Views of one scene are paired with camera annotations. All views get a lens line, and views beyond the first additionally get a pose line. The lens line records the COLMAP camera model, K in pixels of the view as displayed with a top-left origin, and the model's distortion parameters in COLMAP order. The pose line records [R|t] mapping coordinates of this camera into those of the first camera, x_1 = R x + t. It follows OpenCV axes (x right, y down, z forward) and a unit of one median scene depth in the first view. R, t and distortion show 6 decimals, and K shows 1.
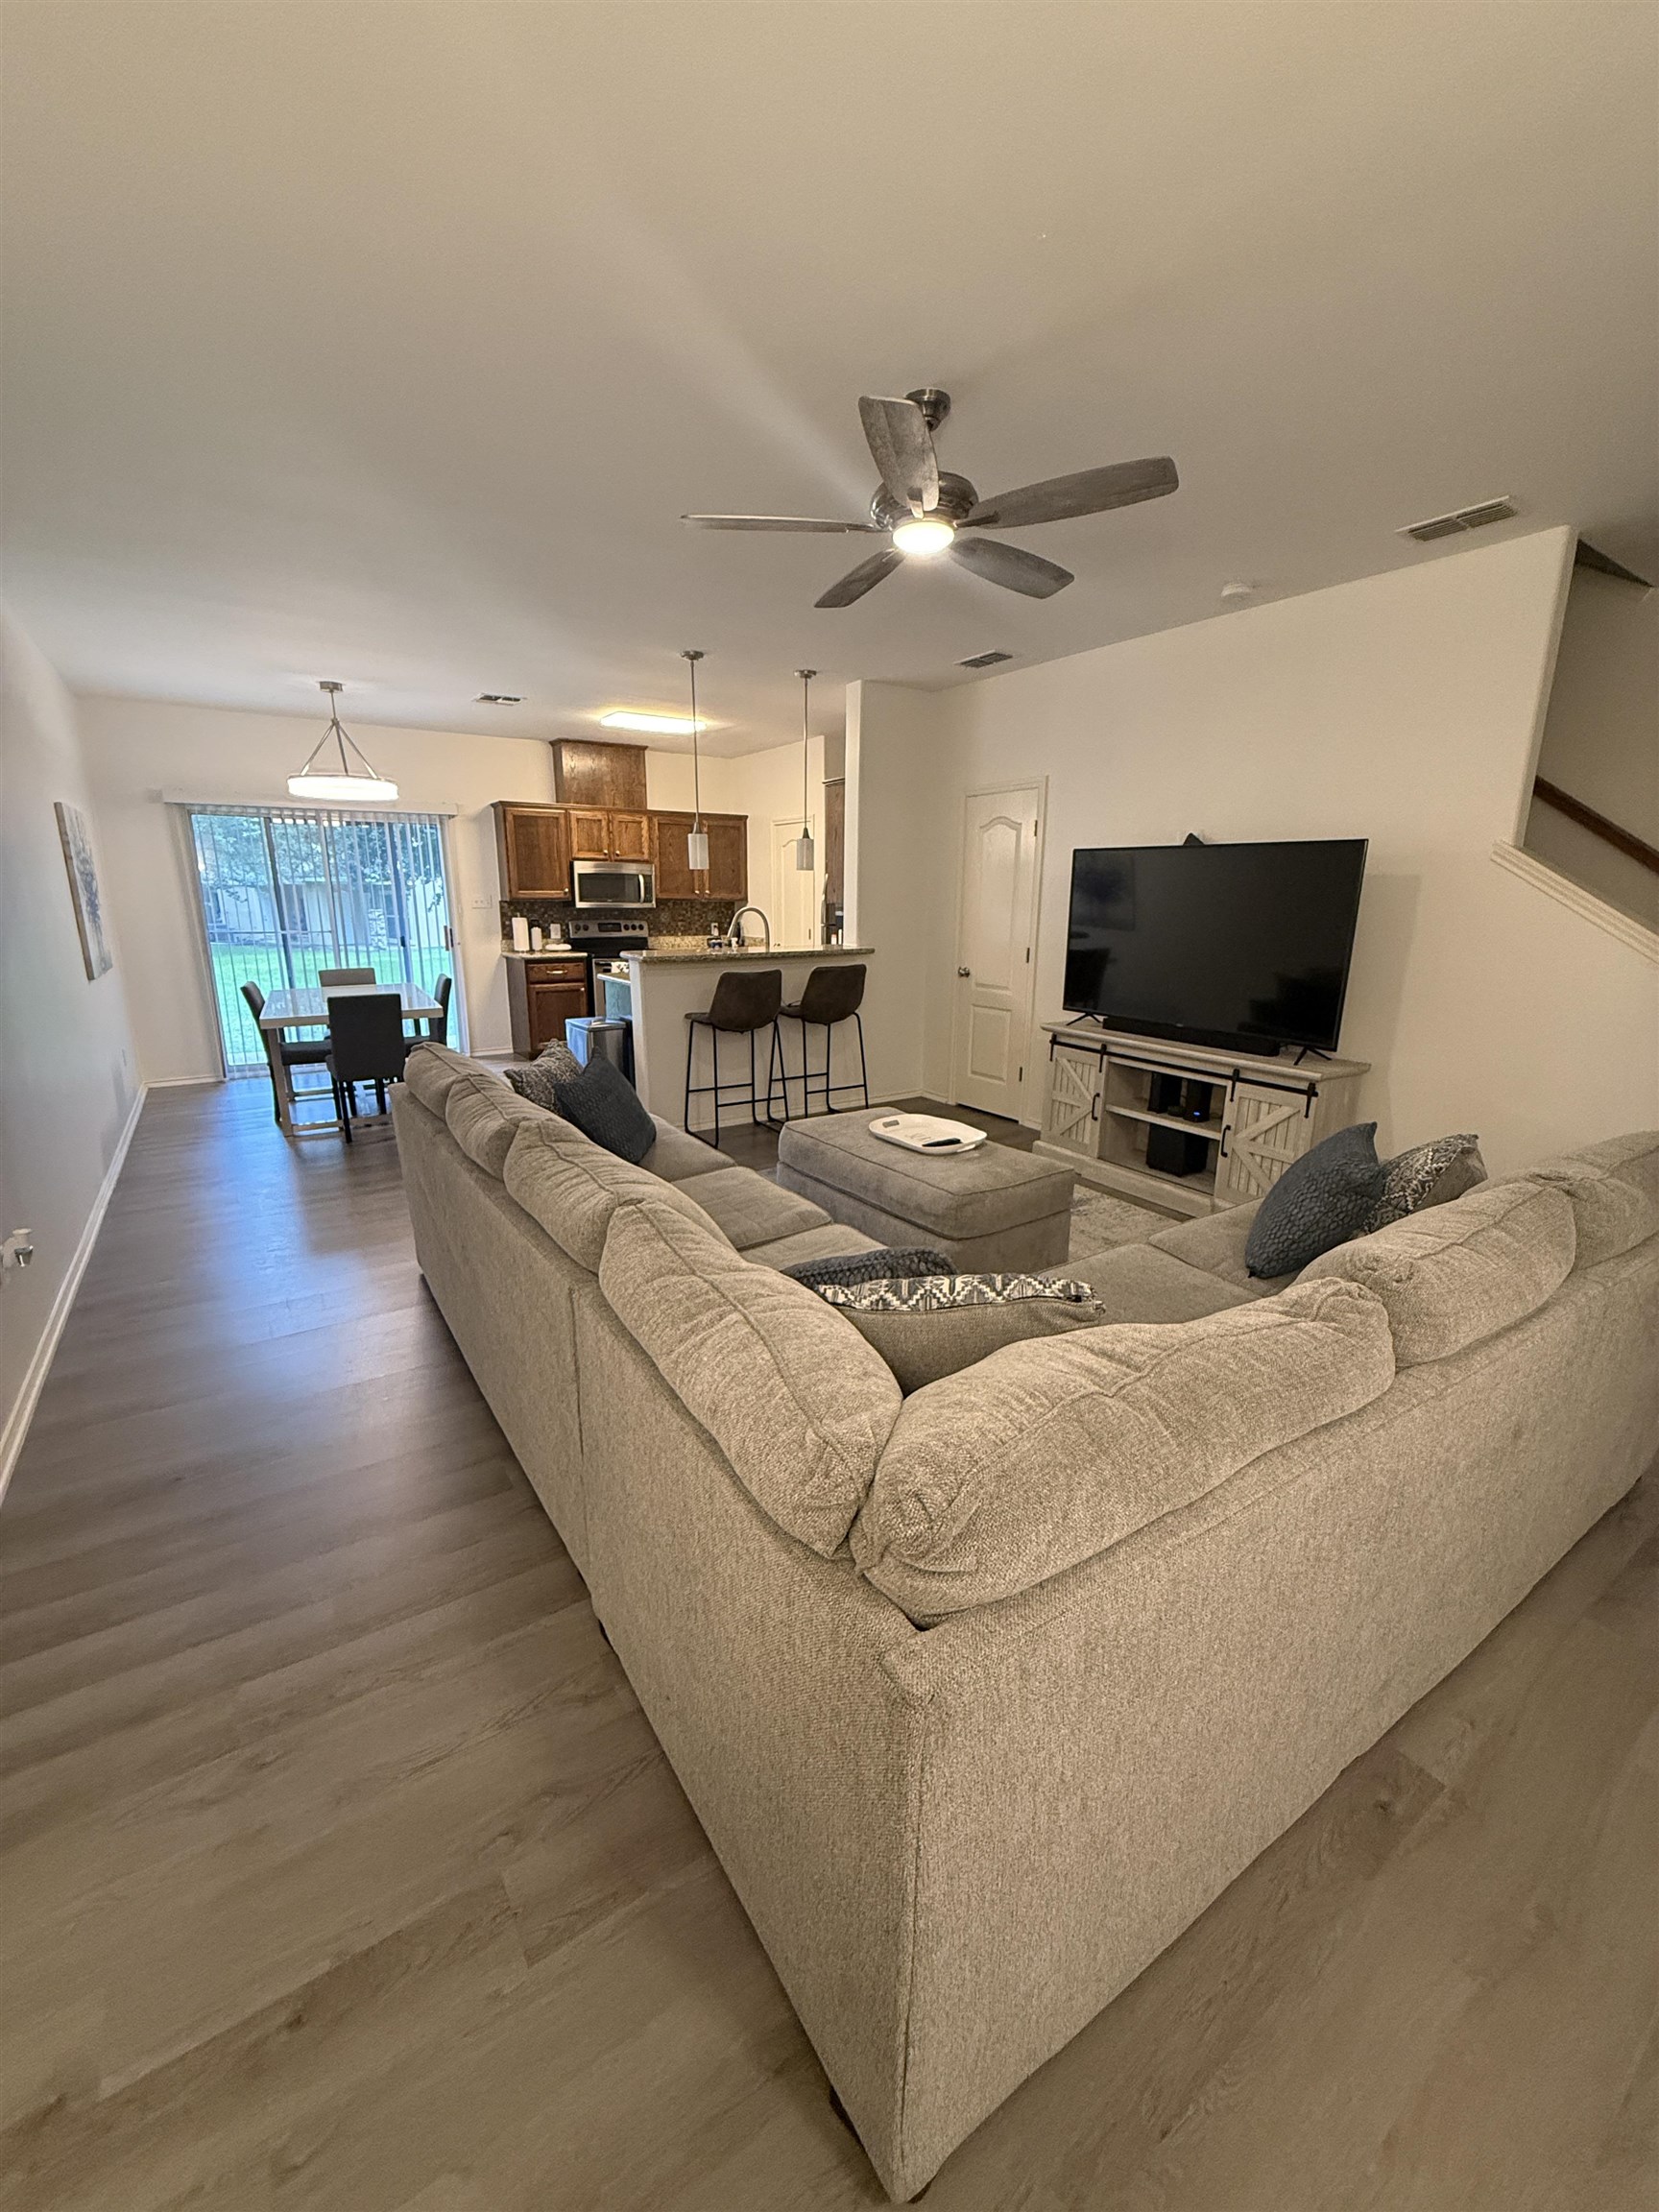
lens RADIAL K [[874.0, 0, 829.6], [0, 874.0, 1104.0], [0, 0, 1]] dist [0.000785, -0.000418]
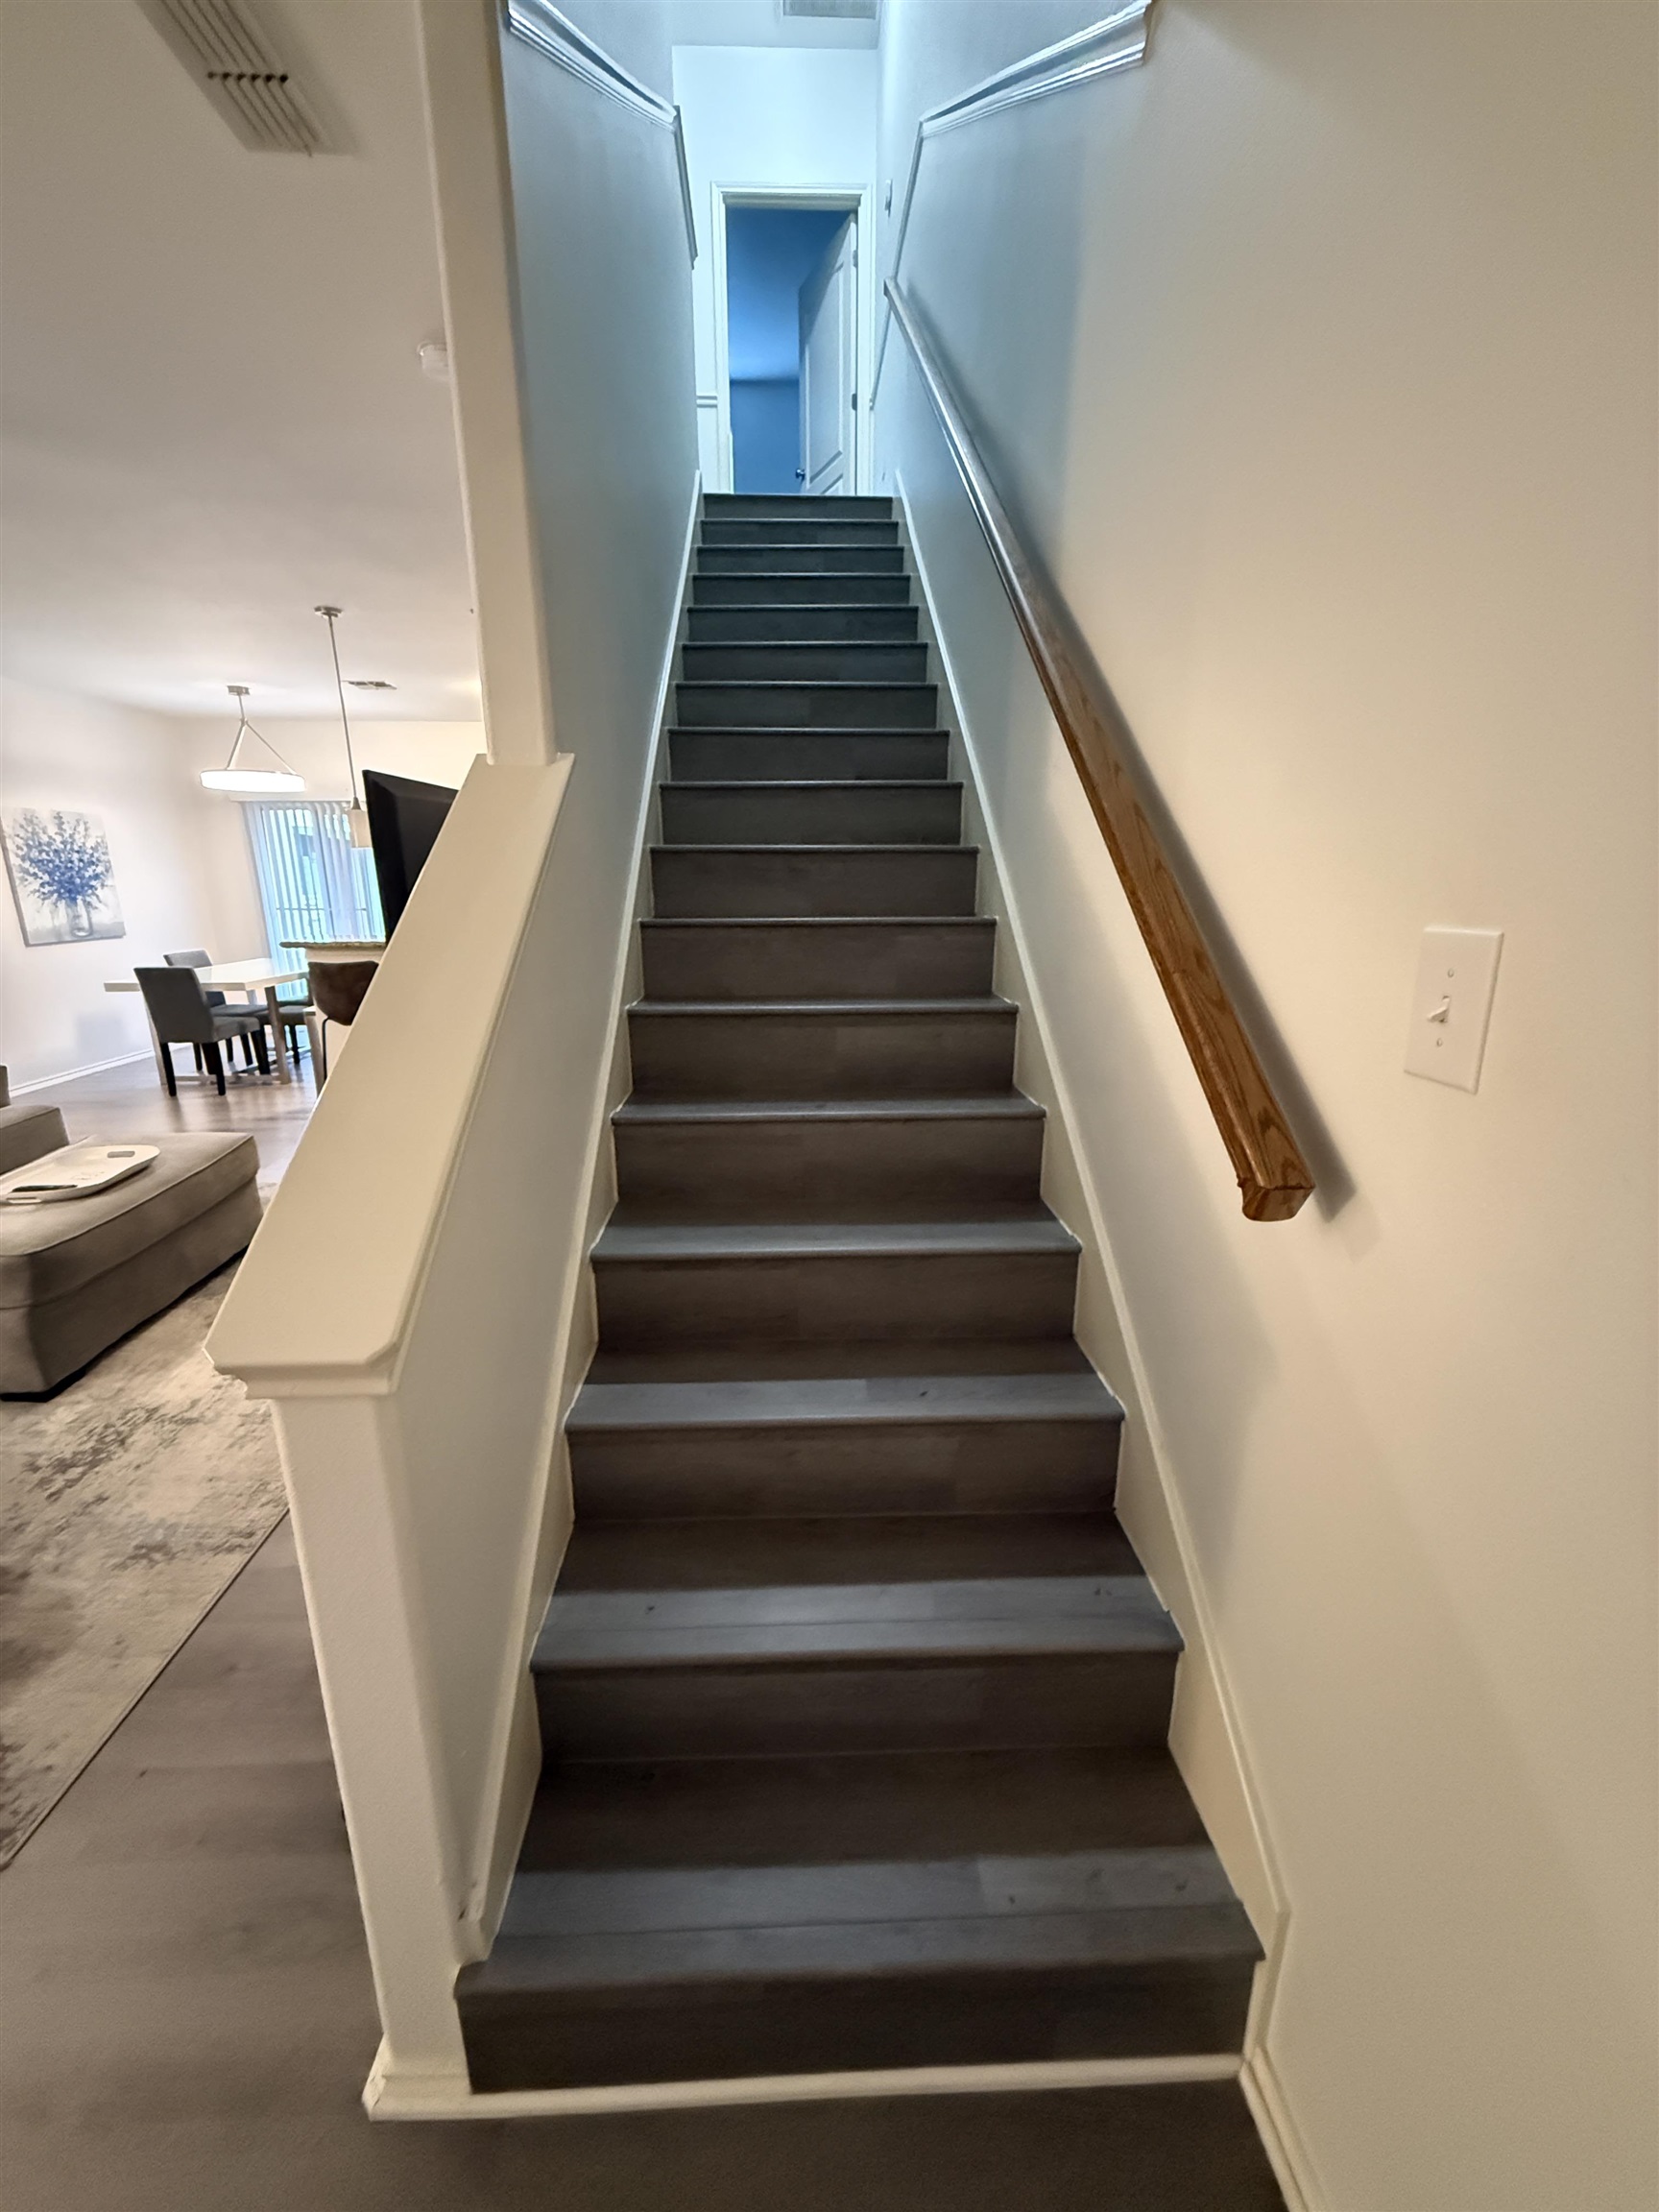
lens RADIAL K [[874.0, 0, 830.5], [0, 874.0, 1110.7], [0, 0, 1]] dist [0.000785, -0.000418]
pose [[0.854819, 0.134575, -0.501172, 0.860097], [-0.120652, 0.990863, 0.060279, -0.124921], [0.504705, 0.008939, 0.863246, 0.512451]]
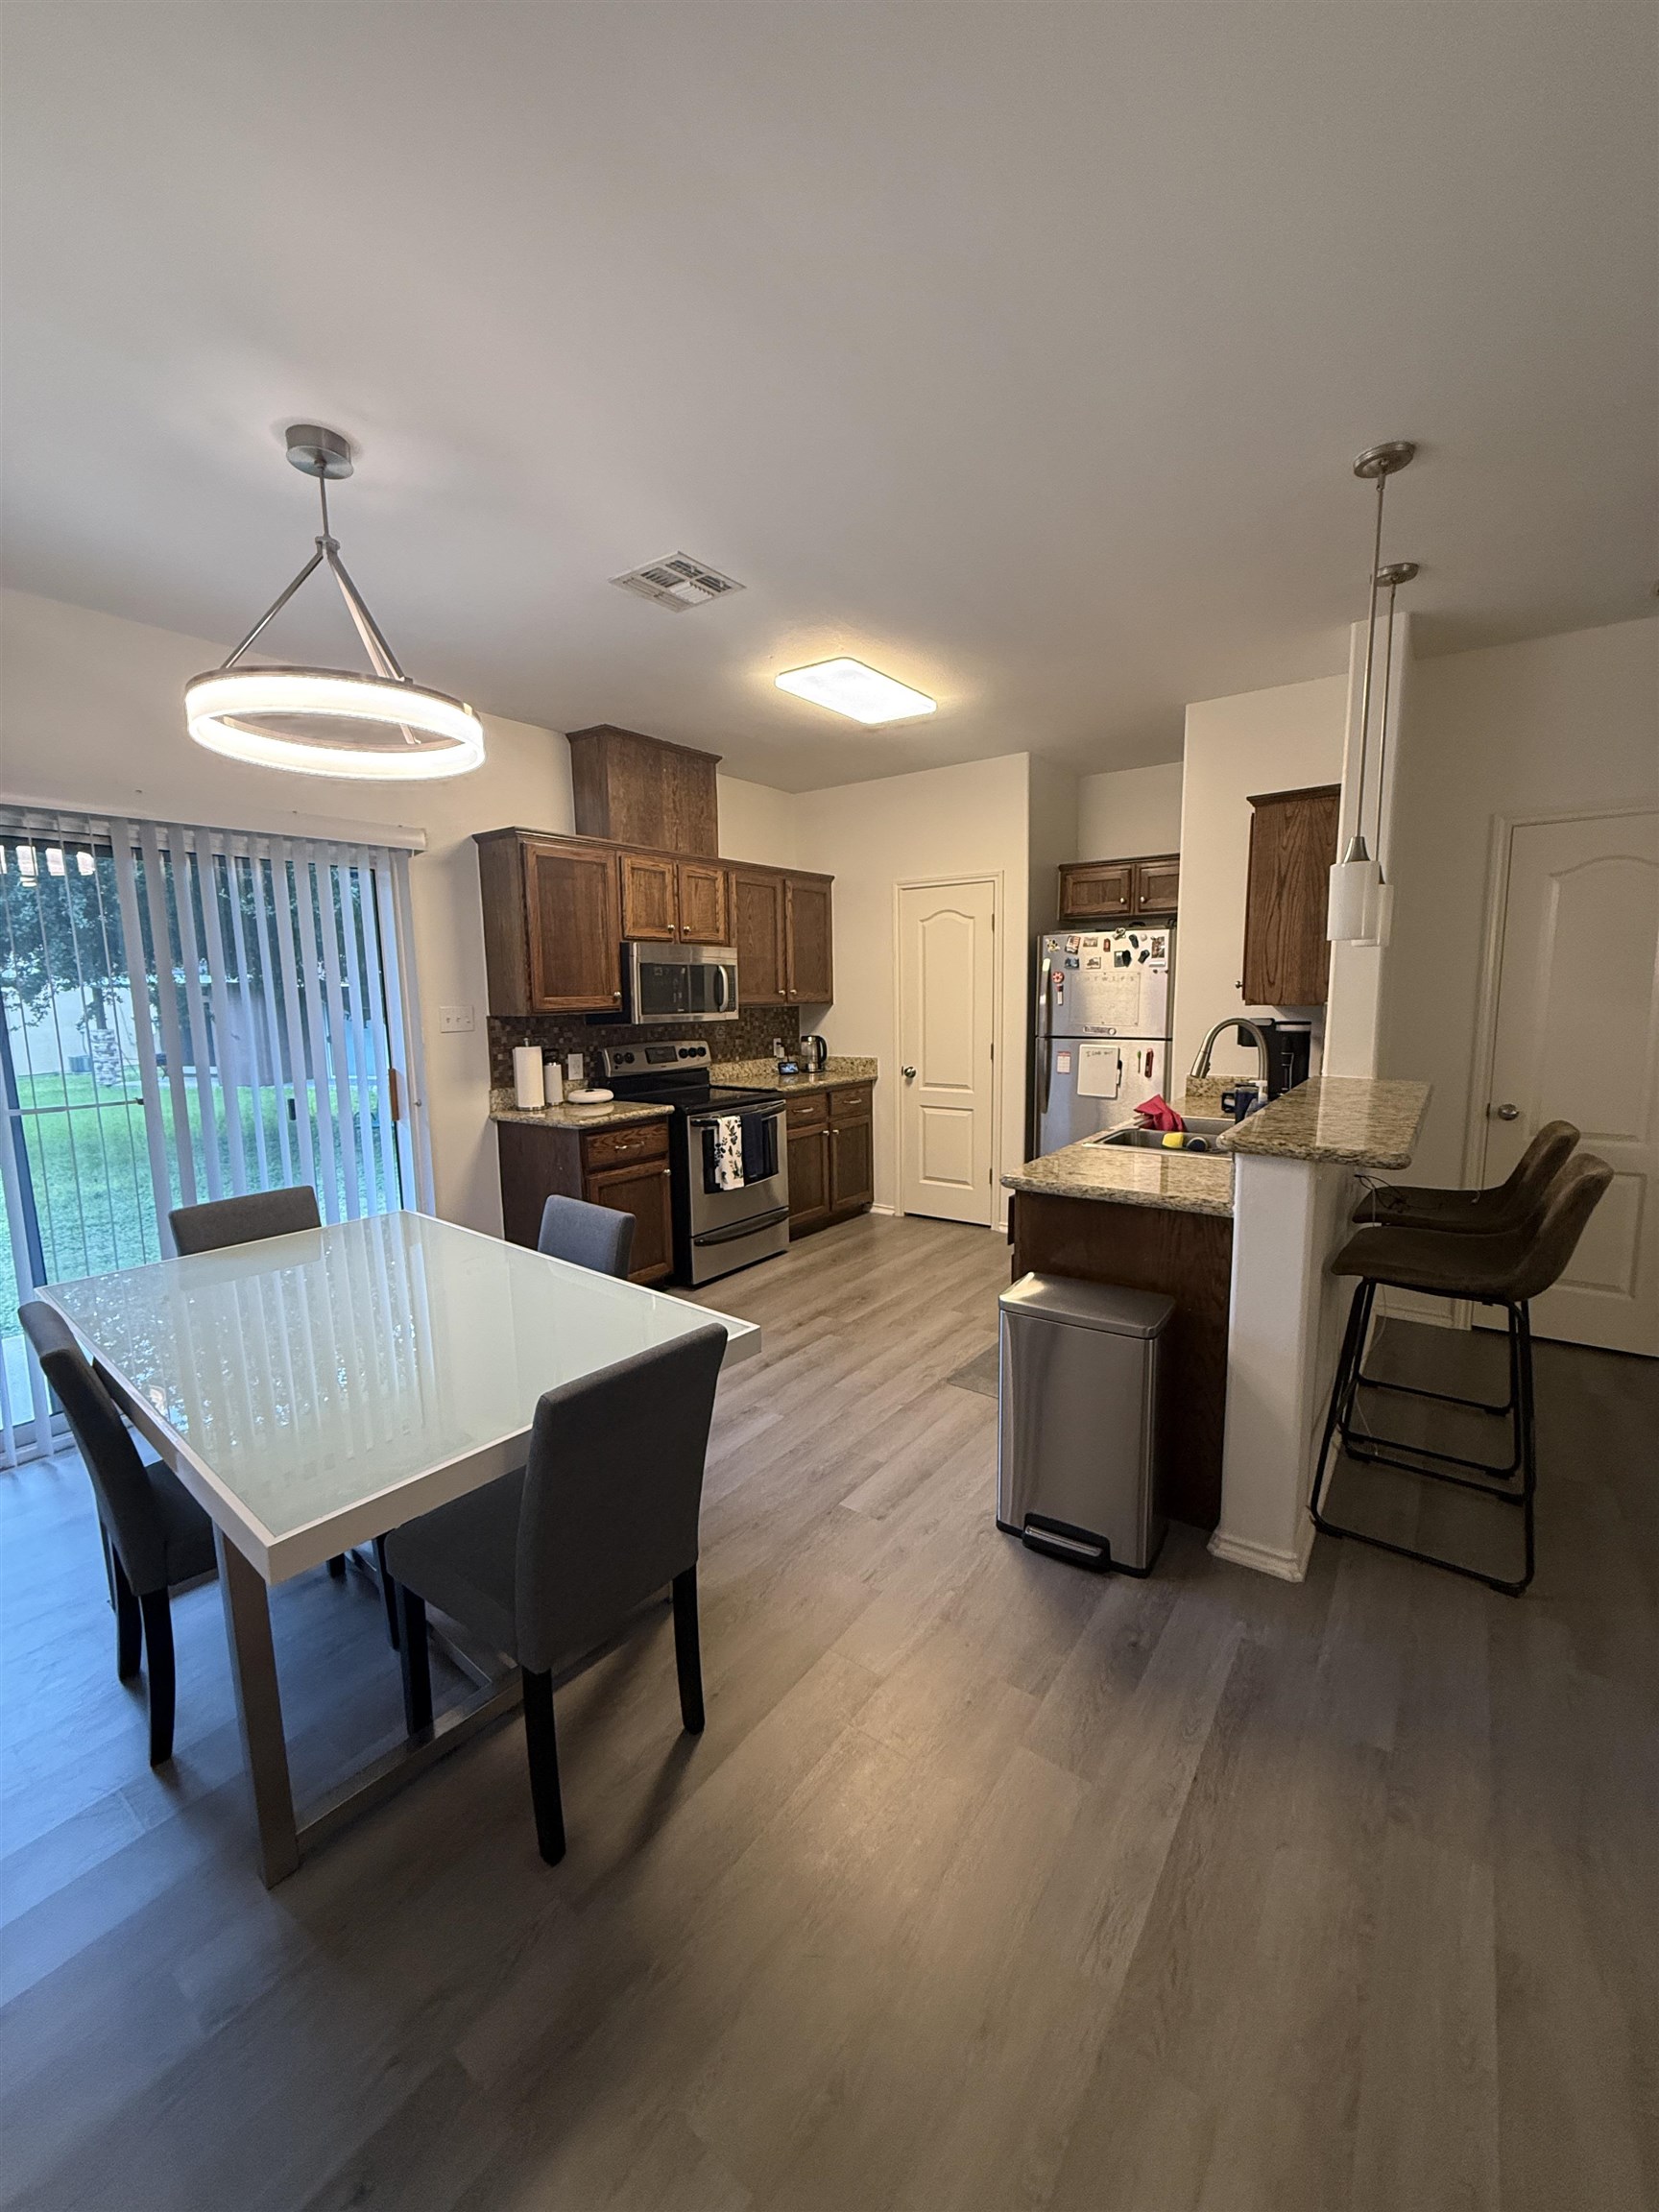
lens RADIAL K [[874.0, 0, 830.6], [0, 874.0, 1104.7], [0, 0, 1]] dist [0.000785, -0.000418]
pose [[0.938239, -0.066074, 0.339619, -0.623158], [0.101374, 0.991015, -0.087253, -0.193523], [-0.330803, 0.116292, 0.936507, 0.762751]]
